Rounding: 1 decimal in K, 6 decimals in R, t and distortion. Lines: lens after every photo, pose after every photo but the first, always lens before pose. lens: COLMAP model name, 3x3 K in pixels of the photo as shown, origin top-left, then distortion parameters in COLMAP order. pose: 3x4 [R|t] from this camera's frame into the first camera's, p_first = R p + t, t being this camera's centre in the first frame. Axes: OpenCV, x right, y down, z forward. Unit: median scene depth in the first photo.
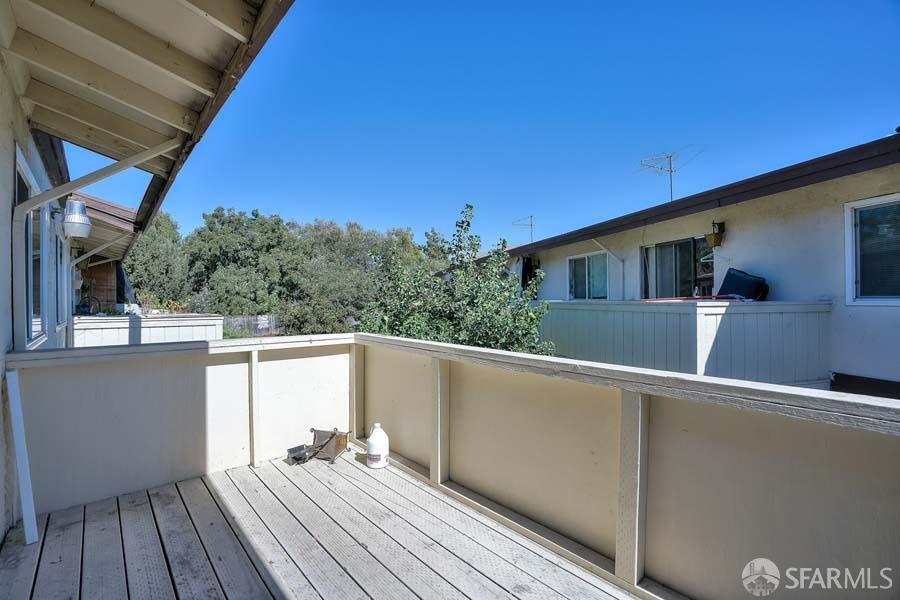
lens RADIAL K [[410.8, 0, 447.3], [0, 410.8, 300.4], [0, 0, 1]] dist [-0.047650, 0.015557]
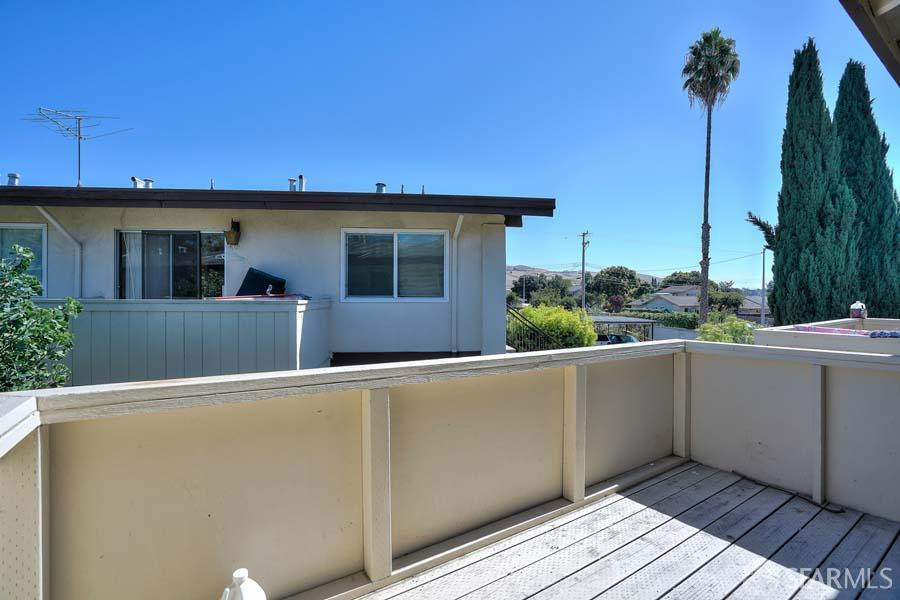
lens RADIAL K [[410.8, 0, 453.4], [0, 410.8, 297.6], [0, 0, 1]] dist [-0.047650, 0.015557]
pose [[0.145339, 0.002034, 0.989380, -0.259647], [-0.002281, 0.999996, -0.001721, -0.001388], [-0.989379, -0.002007, 0.145343, 0.314617]]
